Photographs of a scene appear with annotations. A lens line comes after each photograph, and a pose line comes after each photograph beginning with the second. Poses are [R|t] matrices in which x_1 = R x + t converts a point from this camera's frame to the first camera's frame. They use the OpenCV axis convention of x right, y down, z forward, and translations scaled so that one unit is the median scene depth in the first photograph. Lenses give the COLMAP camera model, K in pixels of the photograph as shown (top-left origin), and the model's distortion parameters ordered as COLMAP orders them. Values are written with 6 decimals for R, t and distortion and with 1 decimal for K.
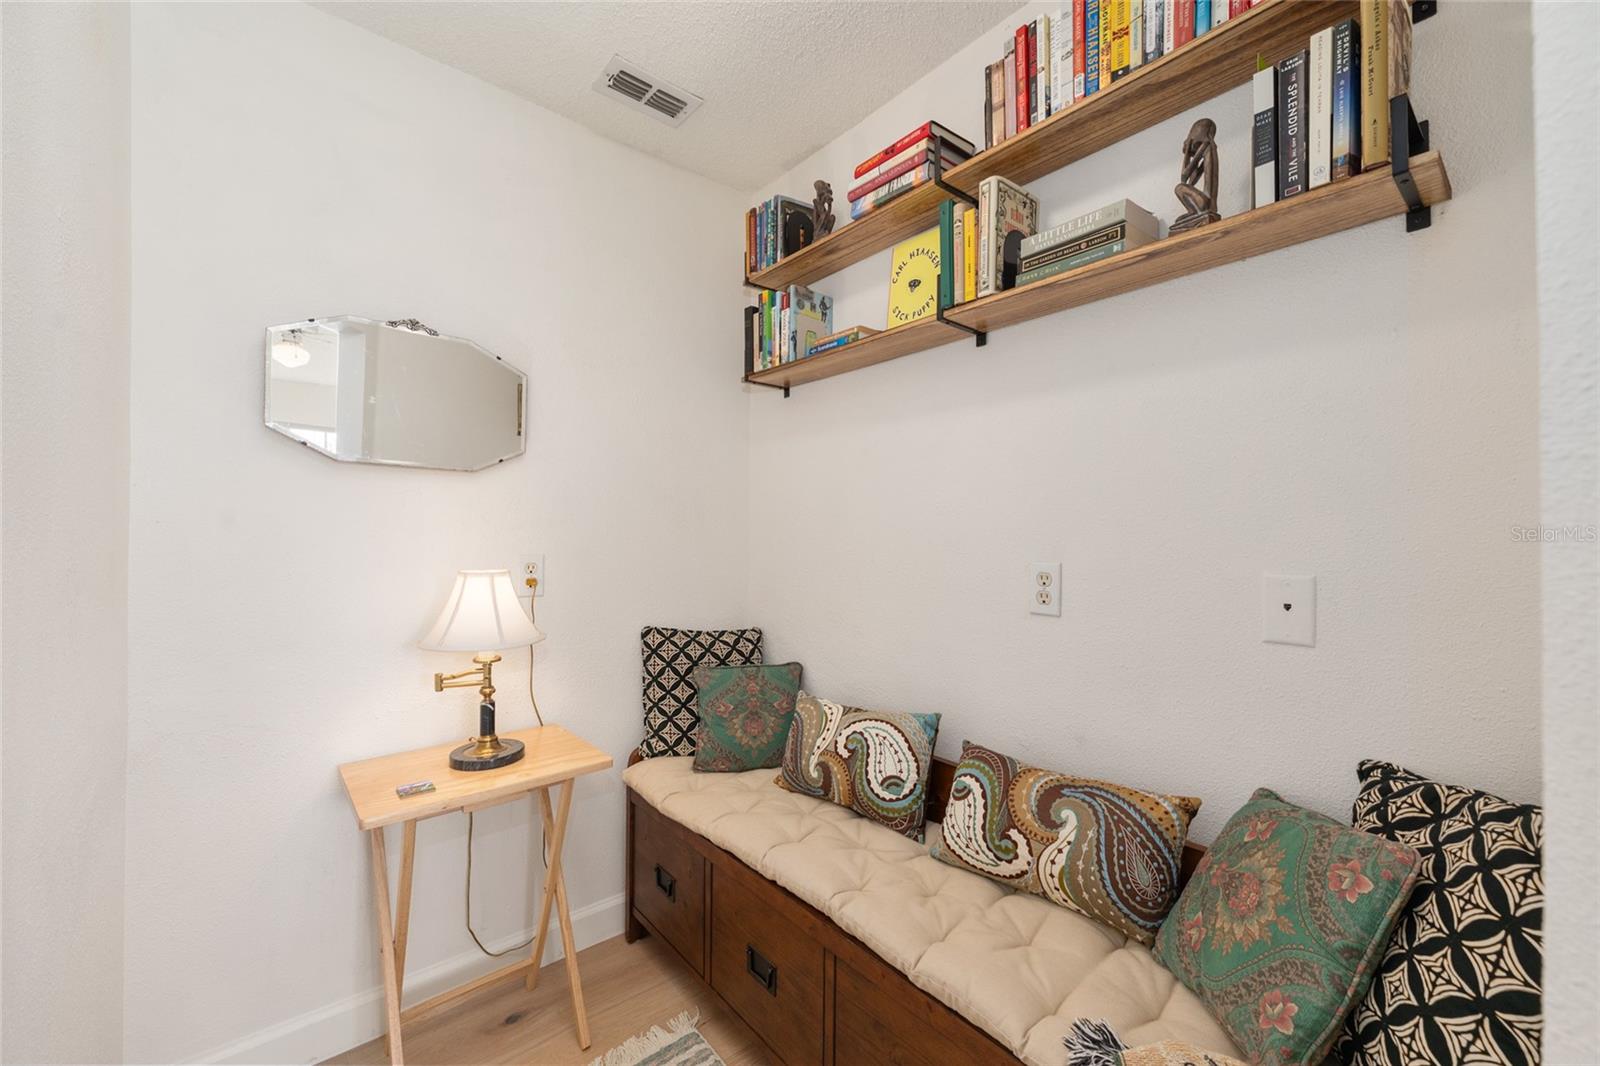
lens RADIAL K [[640.4, 0, 784.2], [0, 640.4, 530.0], [0, 0, 1]] dist [0.005020, -0.001872]
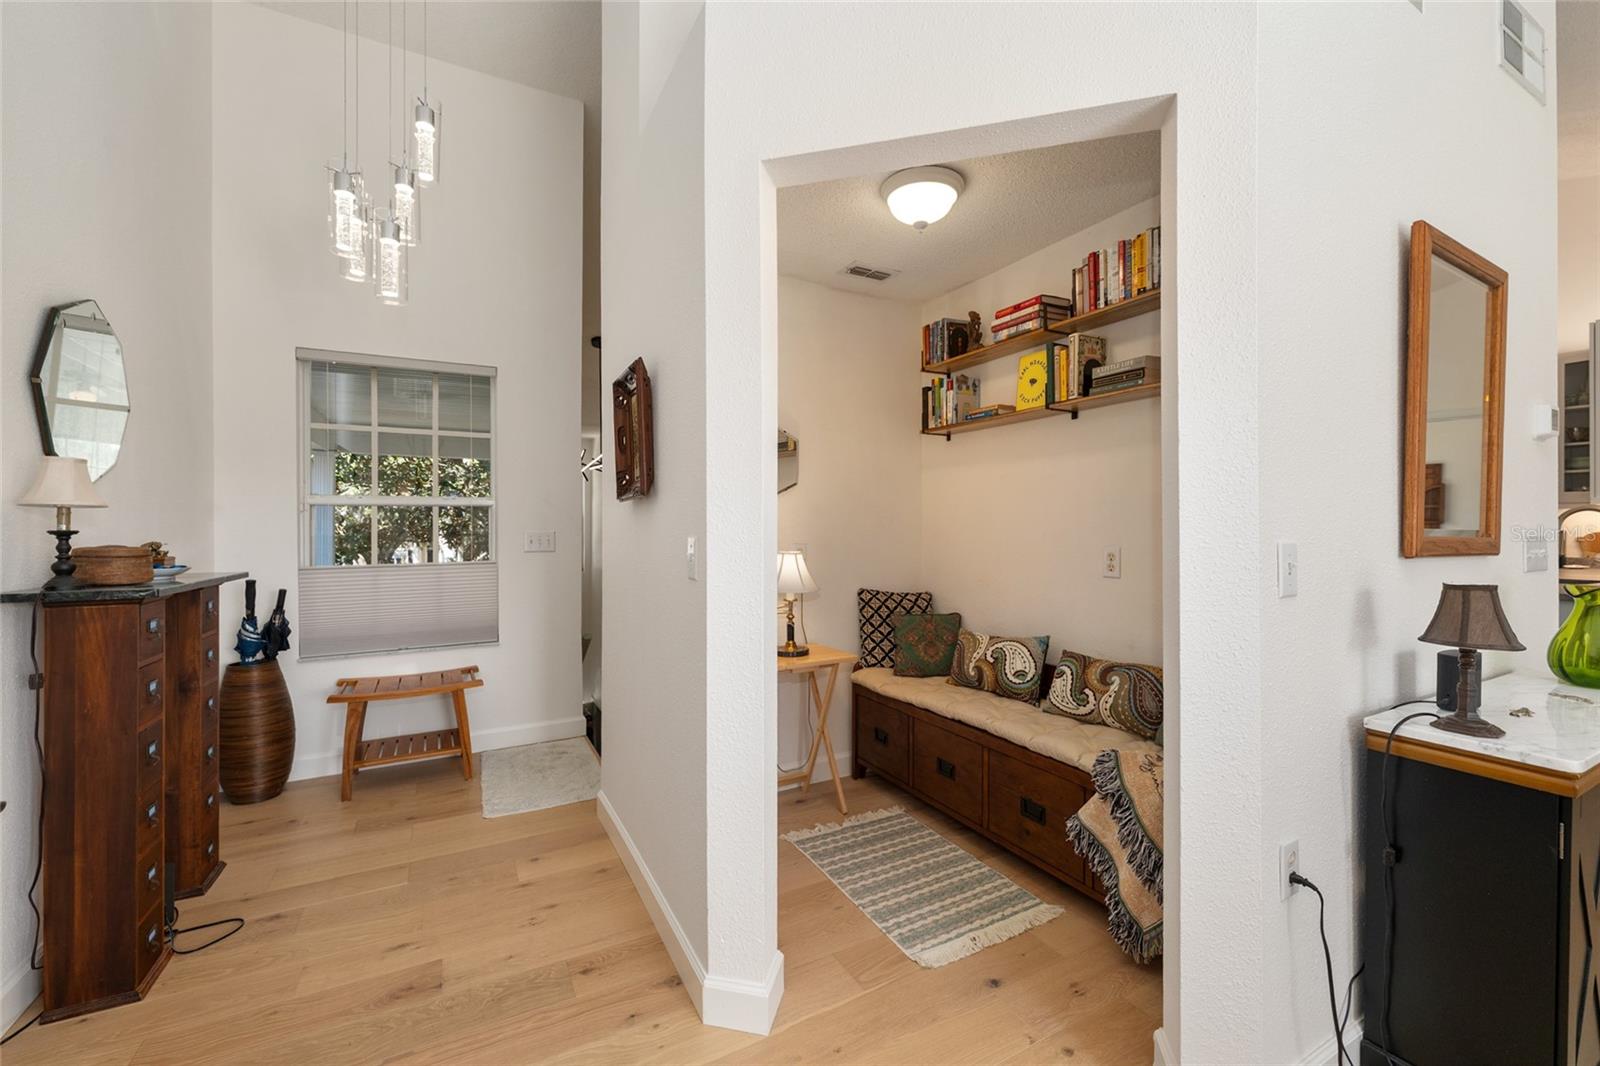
lens RADIAL K [[640.4, 0, 785.6], [0, 640.4, 524.8], [0, 0, 1]] dist [0.005020, -0.001872]
pose [[0.979883, -0.006913, -0.199452, -0.099957], [0.008017, 0.999957, 0.004729, -0.023556], [0.199410, -0.006233, 0.979896, -0.781964]]
